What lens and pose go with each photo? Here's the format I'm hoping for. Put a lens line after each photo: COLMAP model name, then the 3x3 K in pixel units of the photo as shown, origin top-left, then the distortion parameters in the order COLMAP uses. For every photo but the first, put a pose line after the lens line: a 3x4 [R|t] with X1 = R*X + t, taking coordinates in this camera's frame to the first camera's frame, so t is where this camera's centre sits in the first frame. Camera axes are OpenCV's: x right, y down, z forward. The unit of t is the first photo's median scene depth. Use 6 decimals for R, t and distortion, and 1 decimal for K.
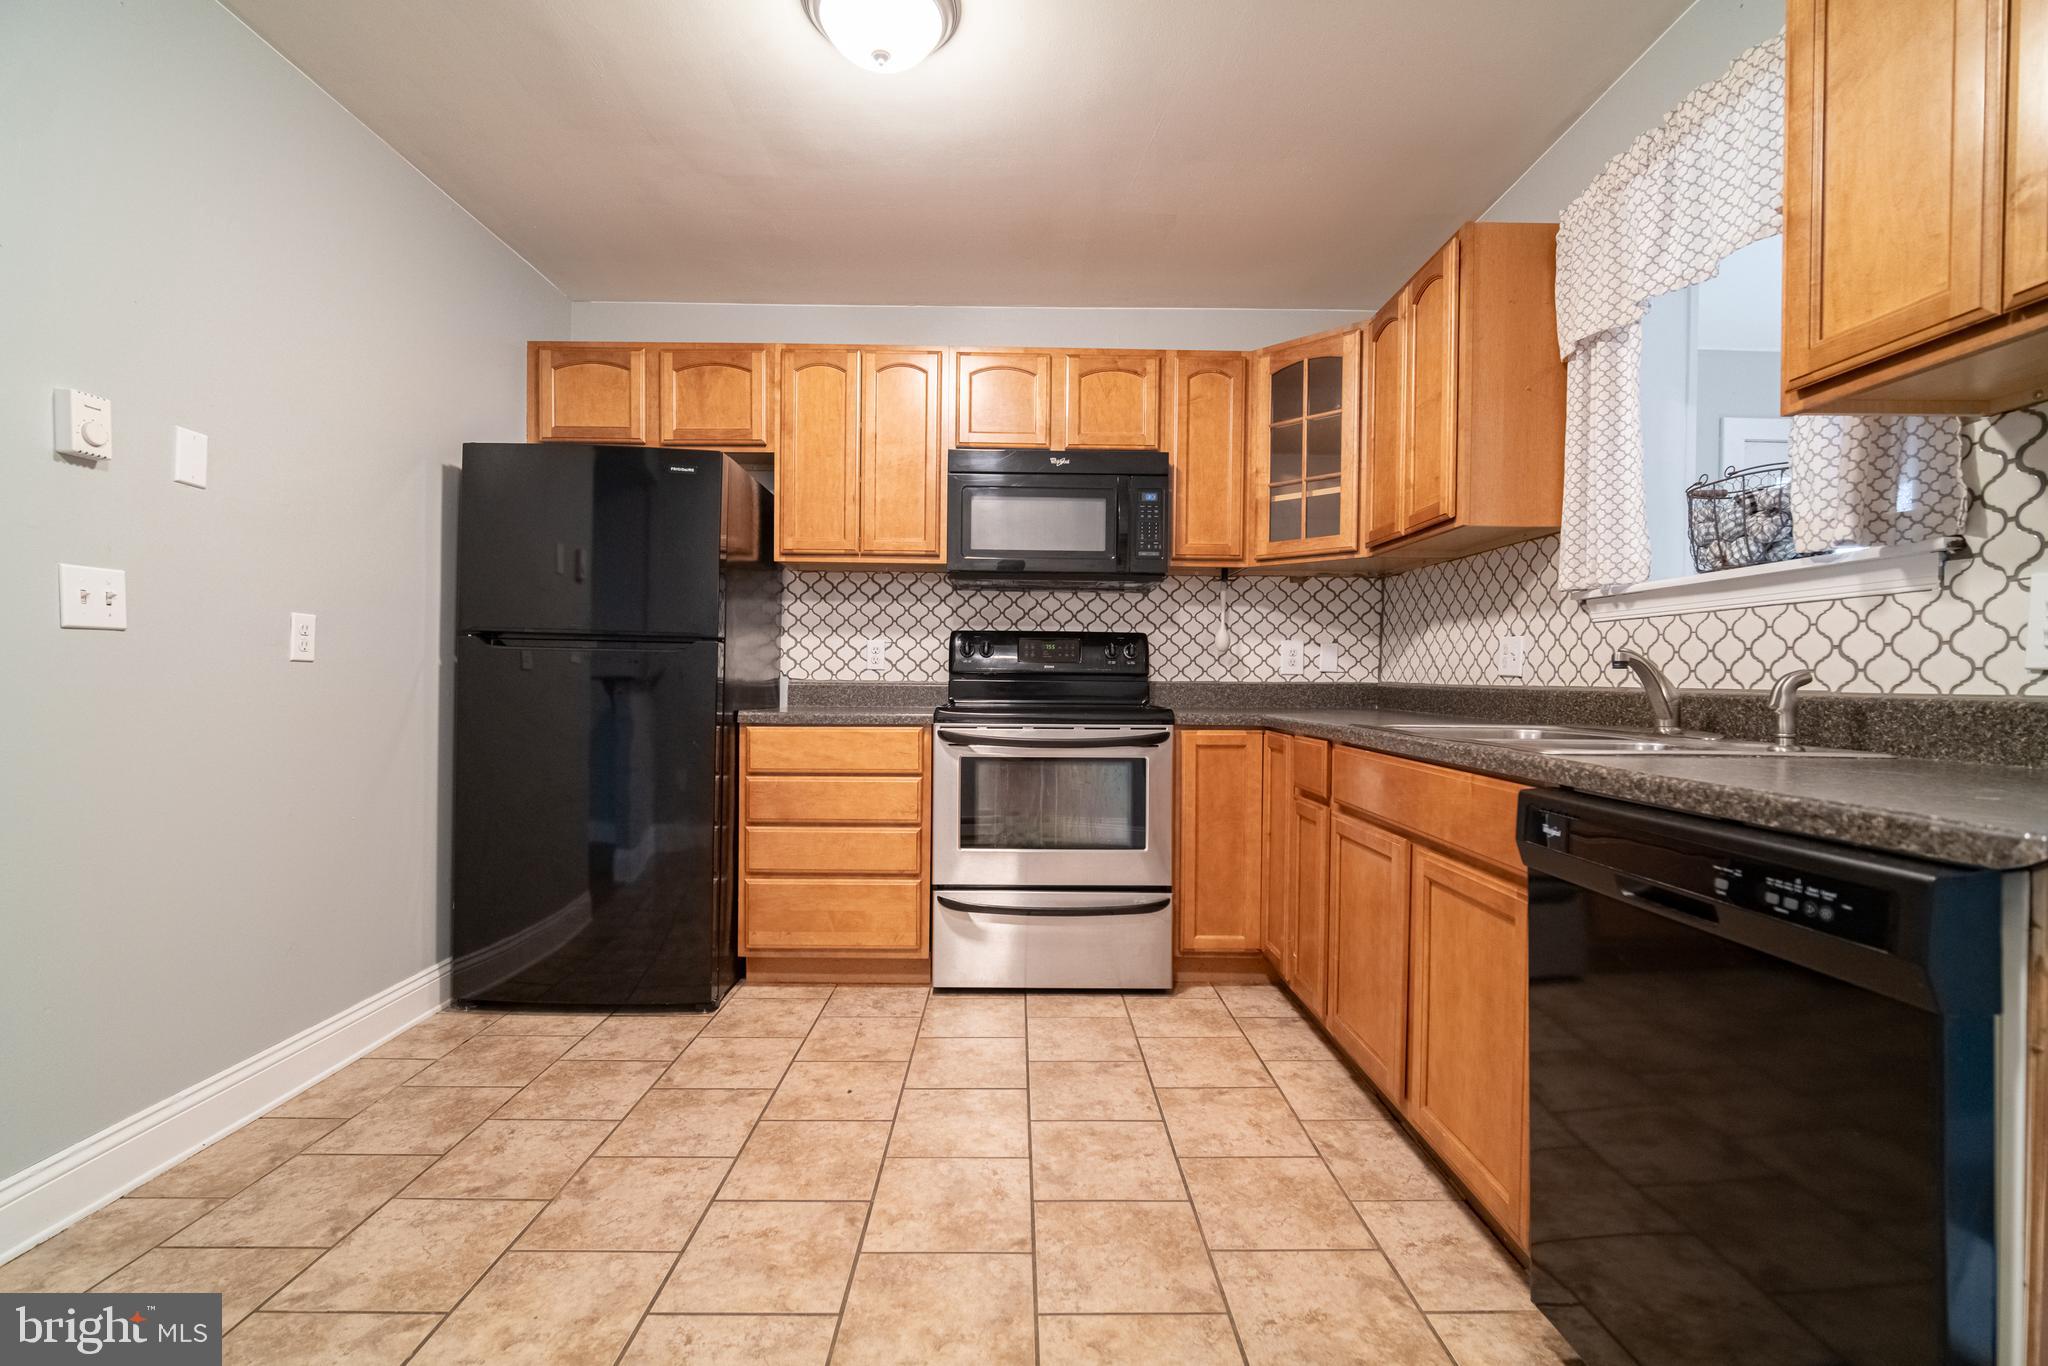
lens RADIAL K [[883.5, 0, 1024.0], [0, 883.5, 683.0], [0, 0, 1]] dist [-0.008758, 0.000954]
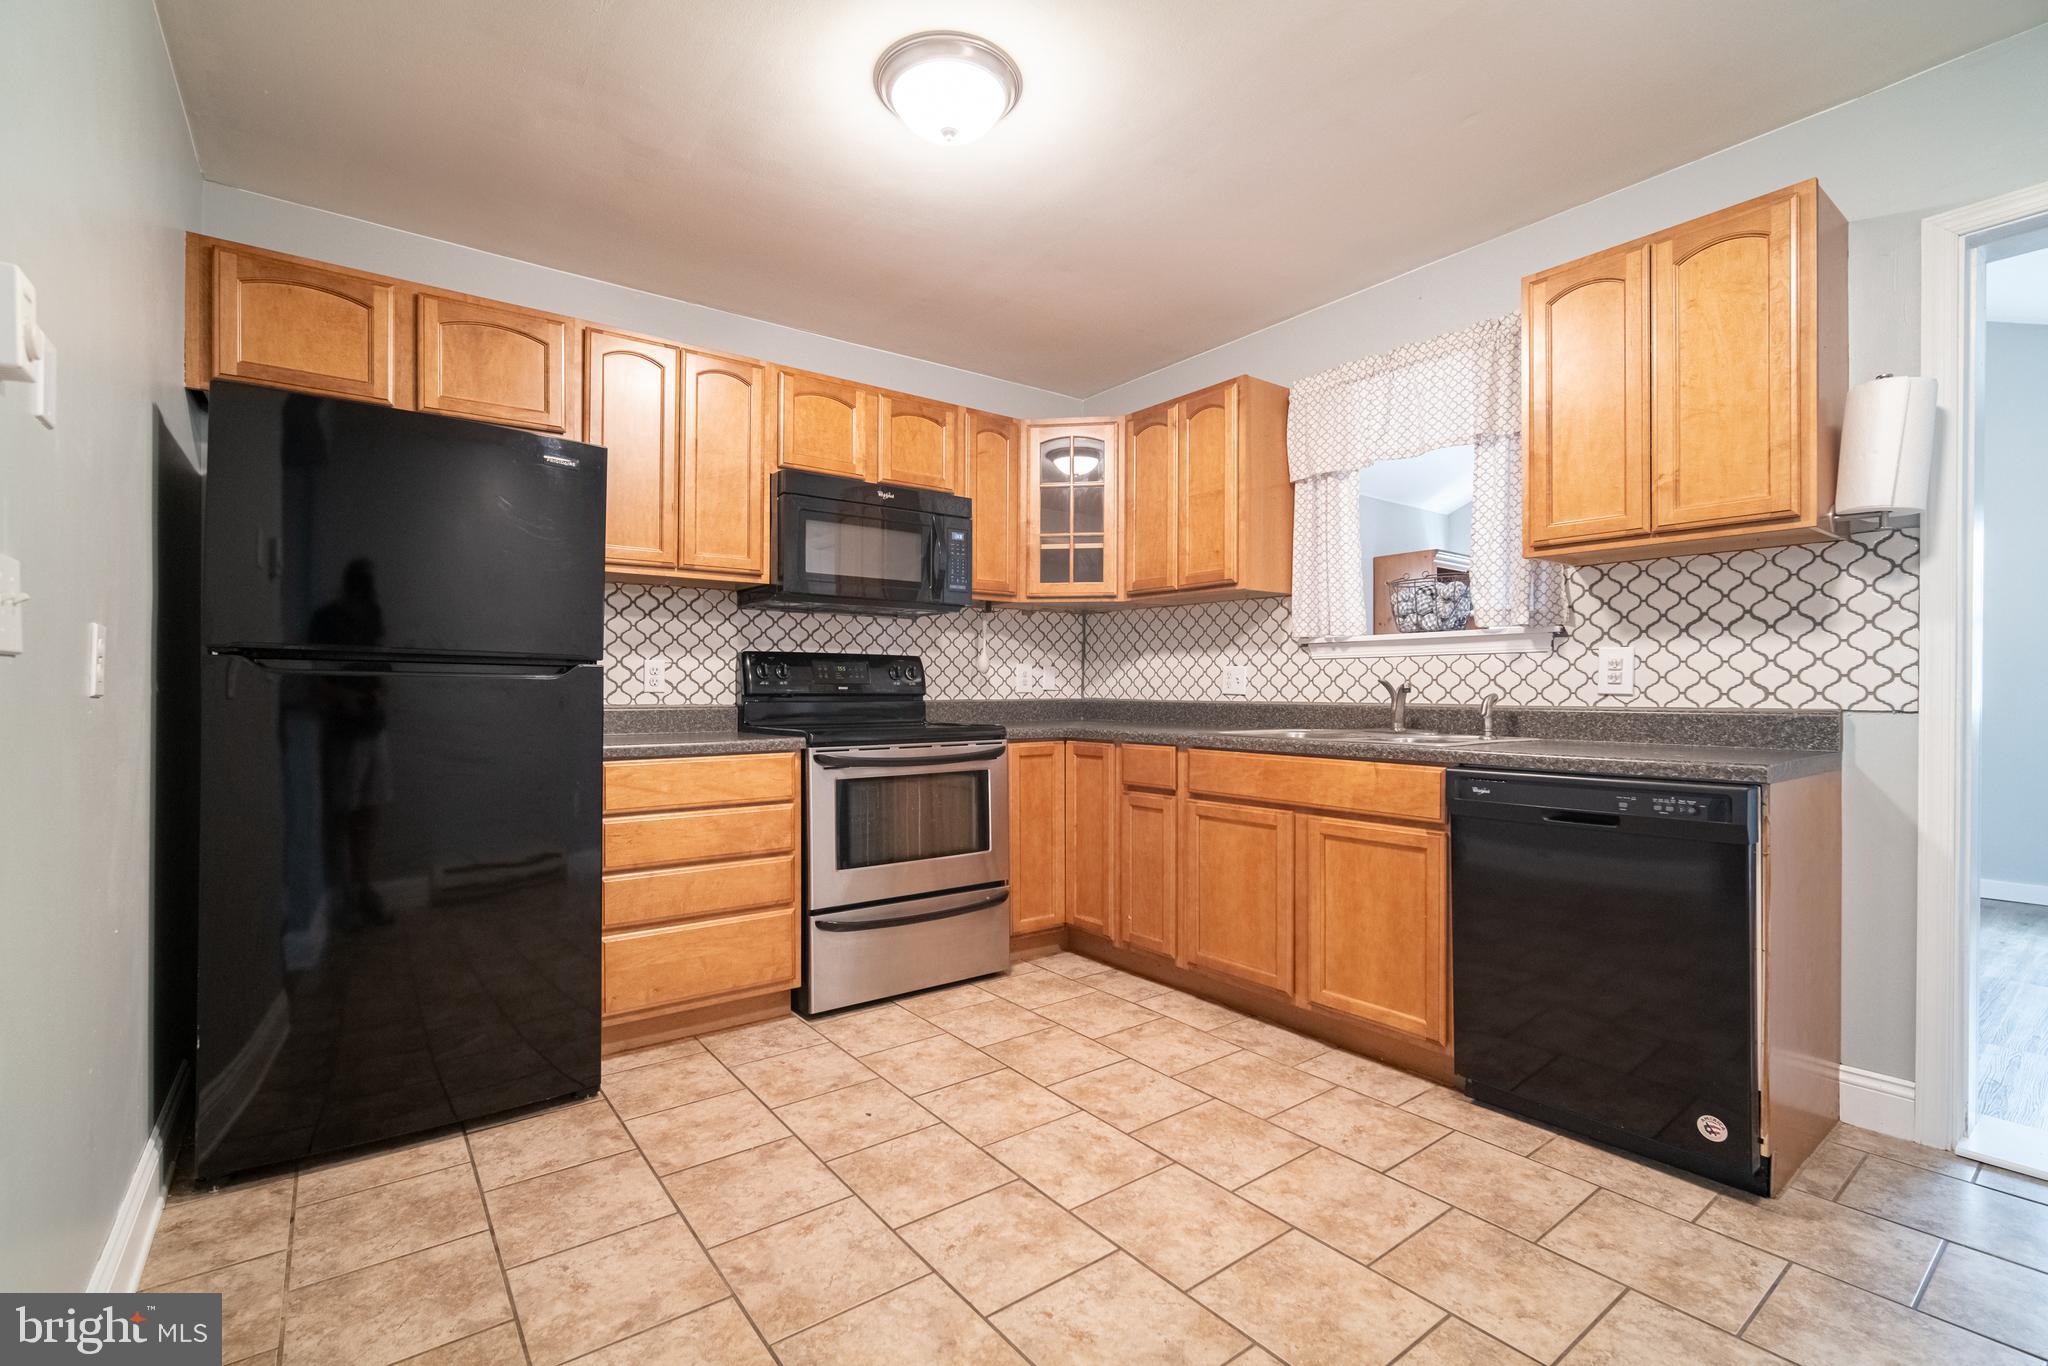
lens RADIAL K [[883.5, 0, 1024.0], [0, 883.5, 683.0], [0, 0, 1]] dist [-0.008758, 0.000954]
pose [[0.810283, -0.004785, 0.586020, -0.489158], [0.011194, 0.999911, -0.007313, -0.017486], [-0.585932, 0.012486, 0.810264, 0.052079]]
